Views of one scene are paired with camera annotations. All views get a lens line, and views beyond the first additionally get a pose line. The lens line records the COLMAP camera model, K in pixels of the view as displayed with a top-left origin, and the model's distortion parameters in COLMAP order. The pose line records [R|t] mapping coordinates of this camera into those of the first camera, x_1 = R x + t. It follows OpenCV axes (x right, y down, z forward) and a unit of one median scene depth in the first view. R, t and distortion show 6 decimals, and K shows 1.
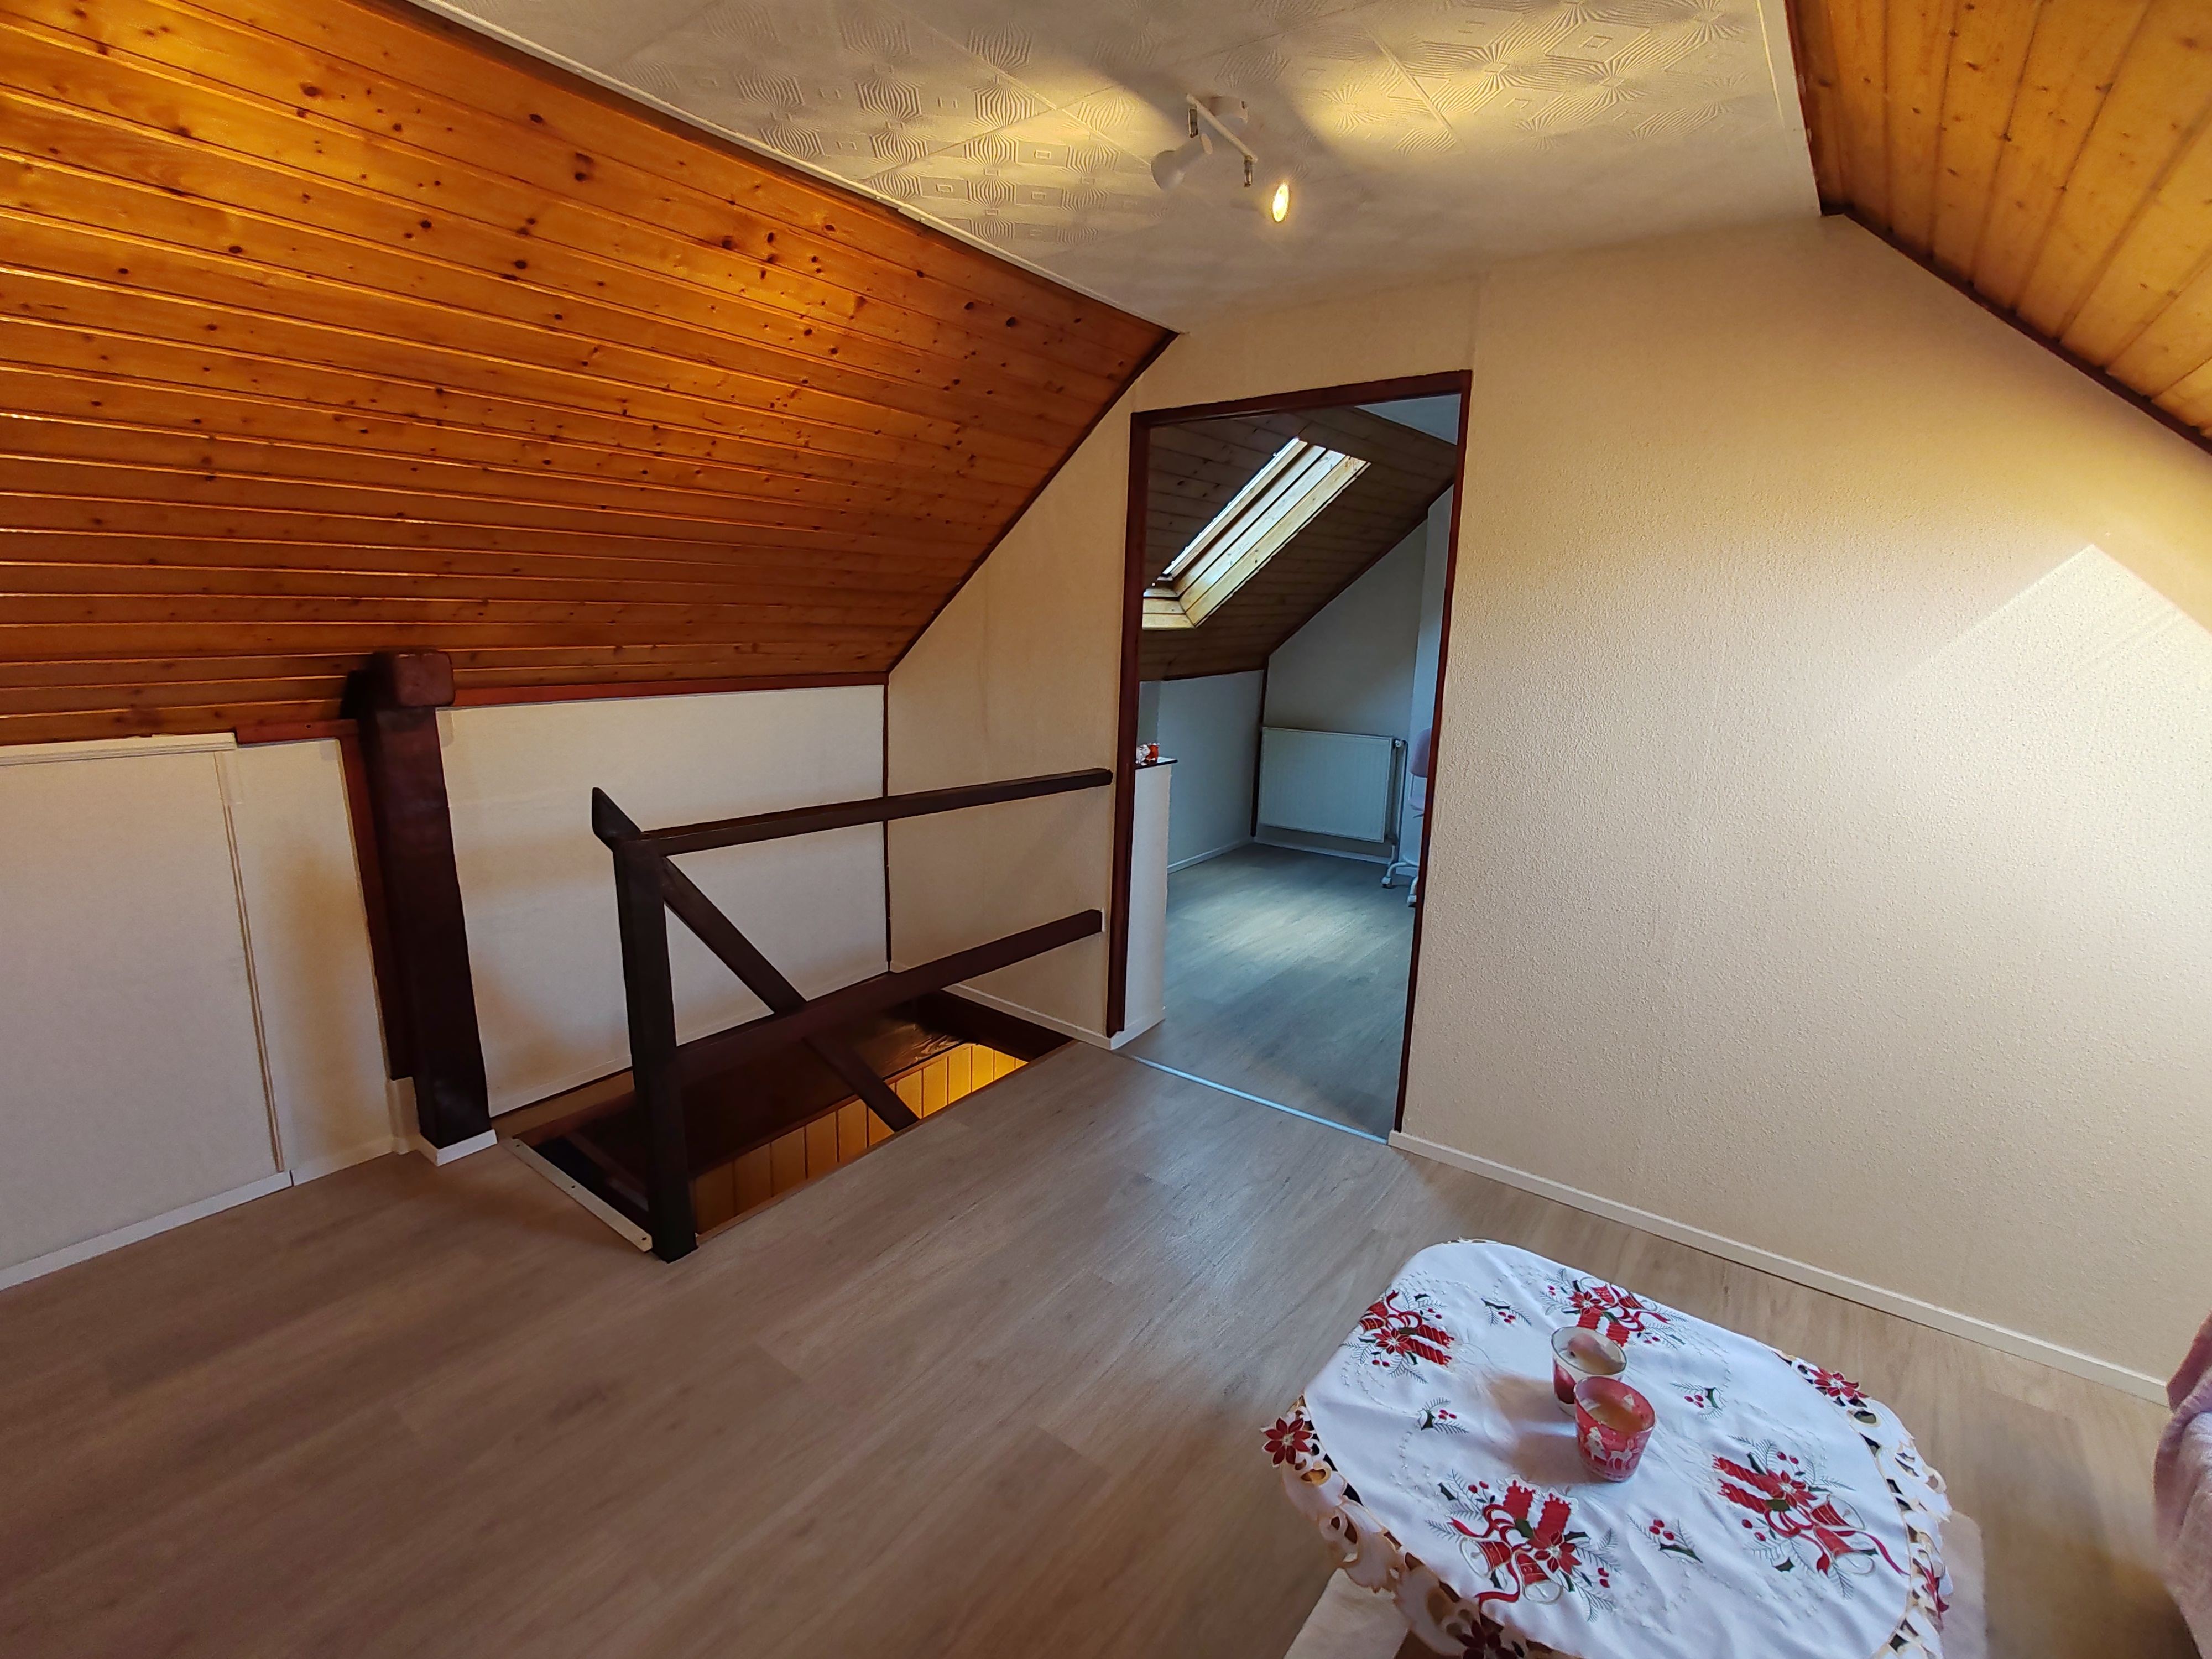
lens RADIAL K [[1003.7, 0, 1101.2], [0, 1003.7, 827.9], [0, 0, 1]] dist [-0.000089, 0.003222]
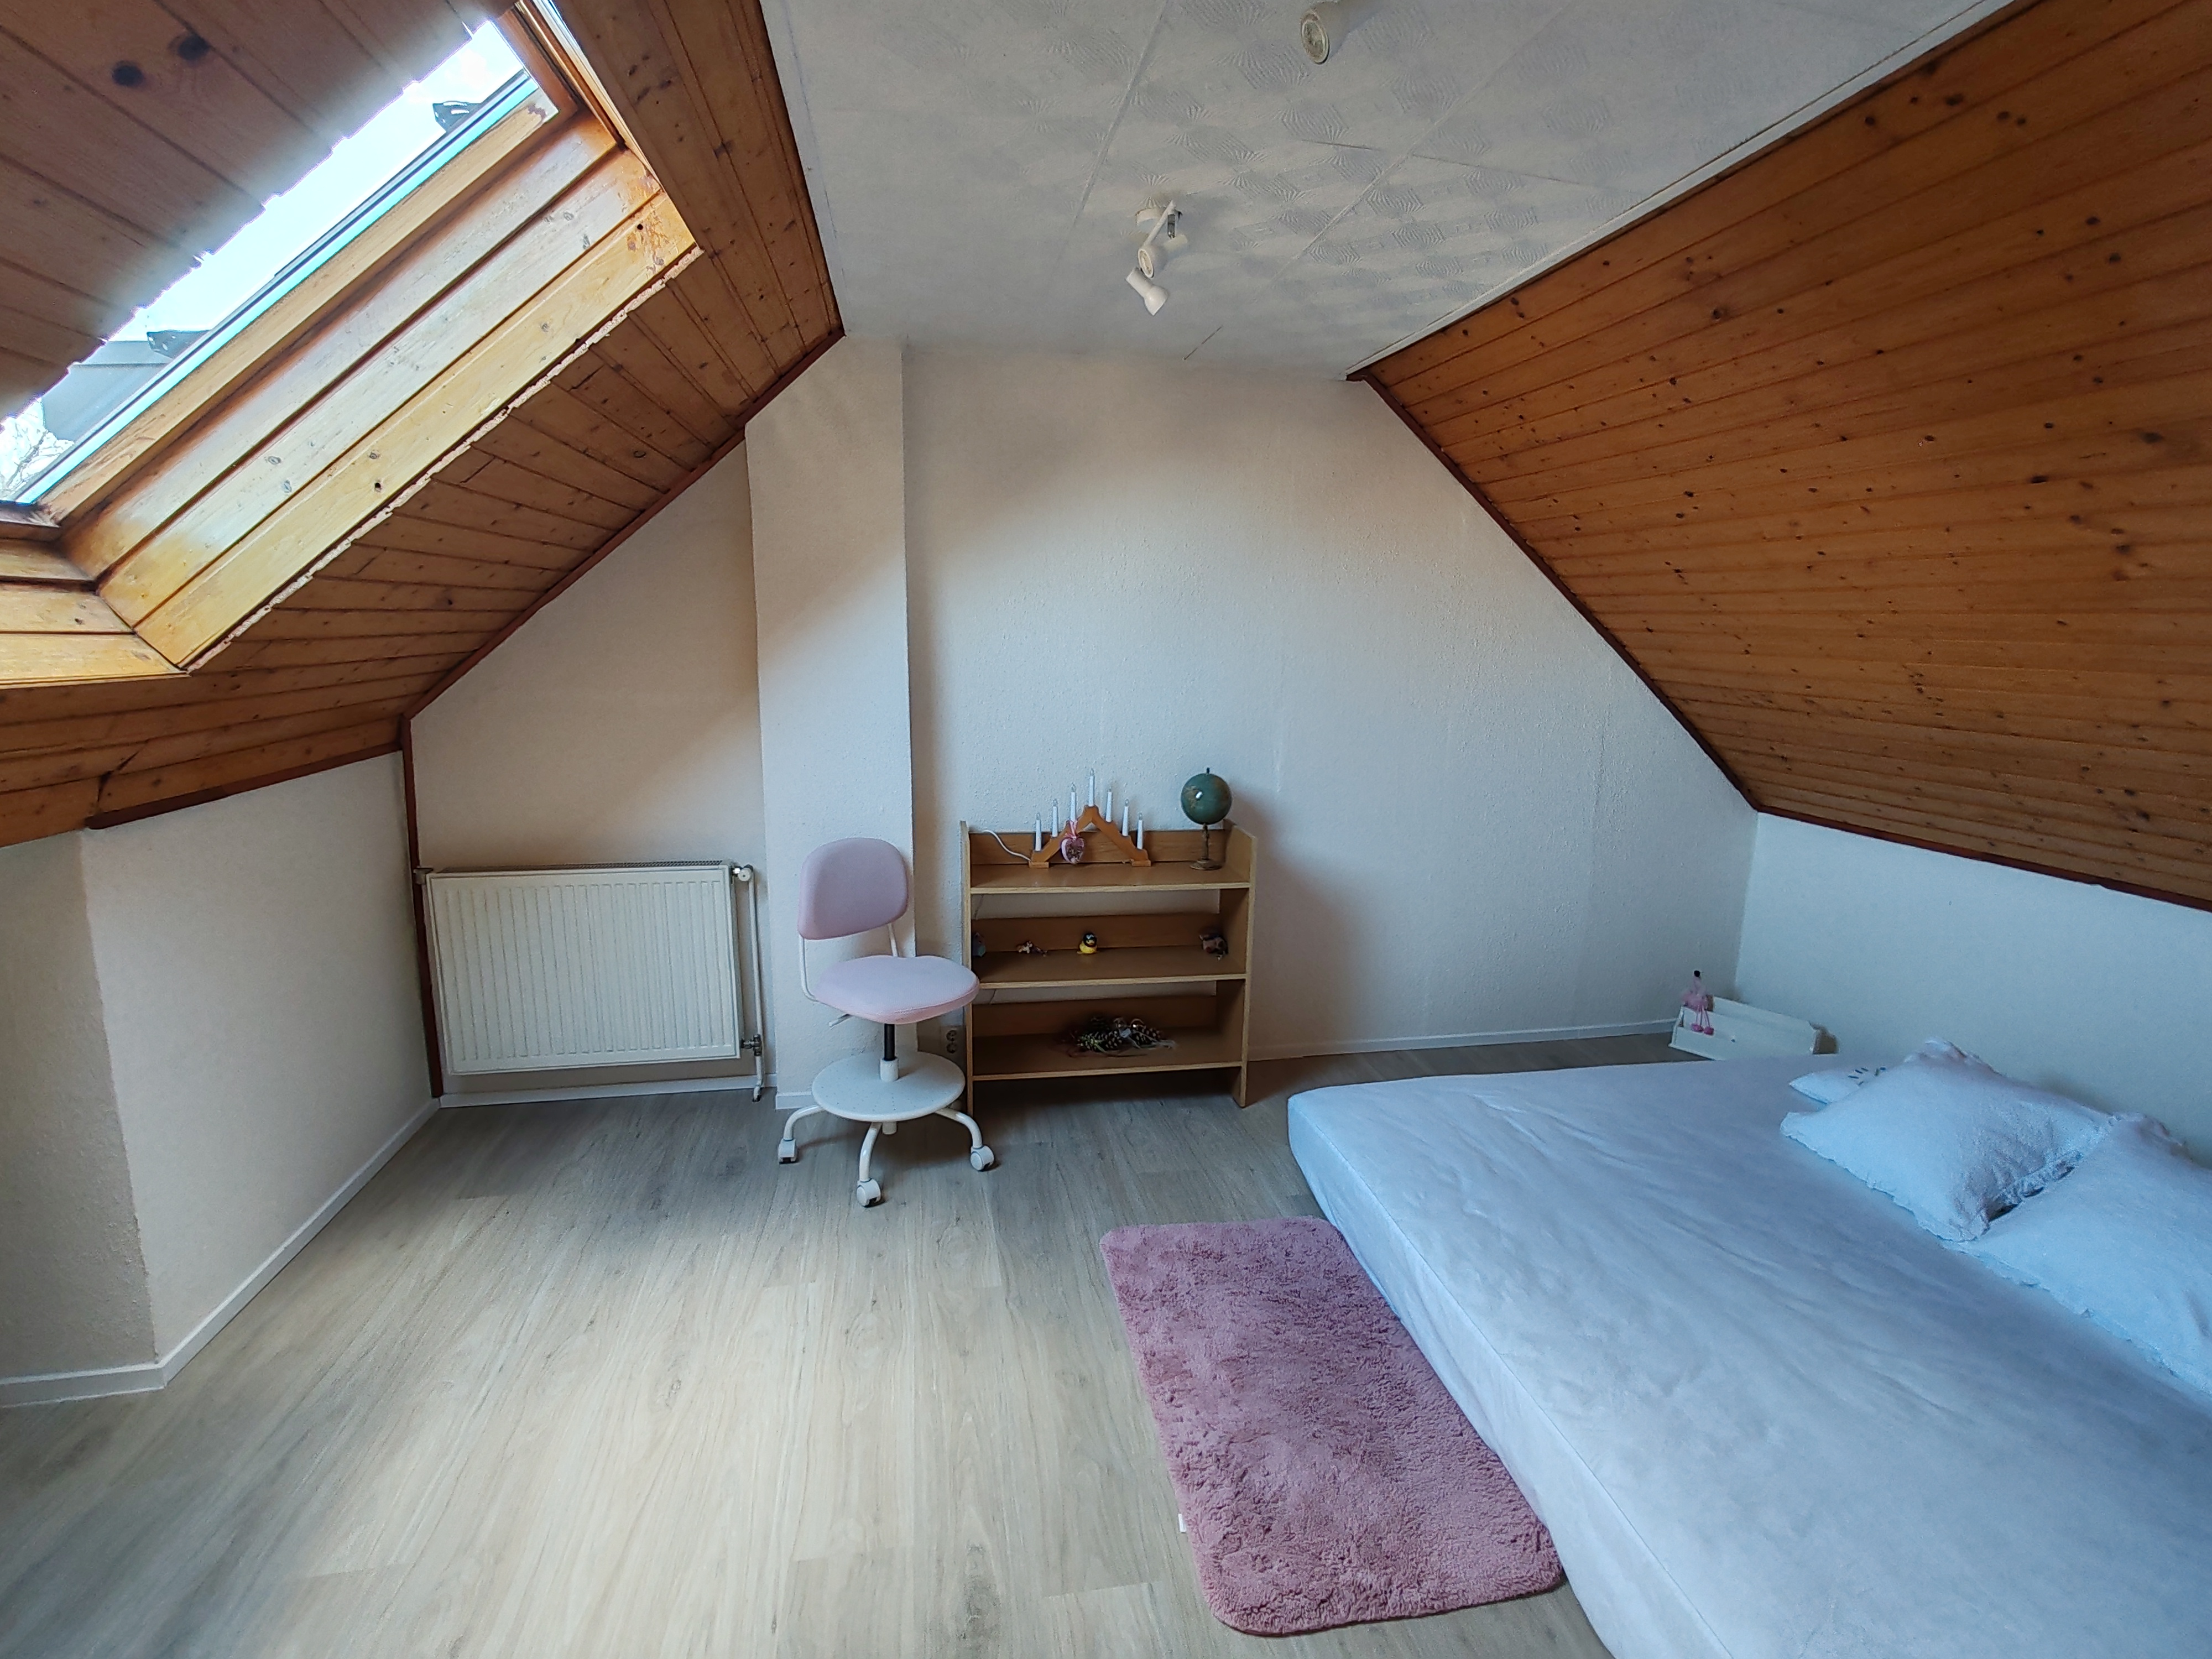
lens RADIAL K [[1003.7, 0, 1107.5], [0, 1003.7, 838.6], [0, 0, 1]] dist [-0.000089, 0.003222]
pose [[0.672919, -0.151768, 0.723980, 0.049167], [0.151296, 0.986274, 0.066128, -0.120025], [-0.724079, 0.065037, 0.686644, 0.545903]]
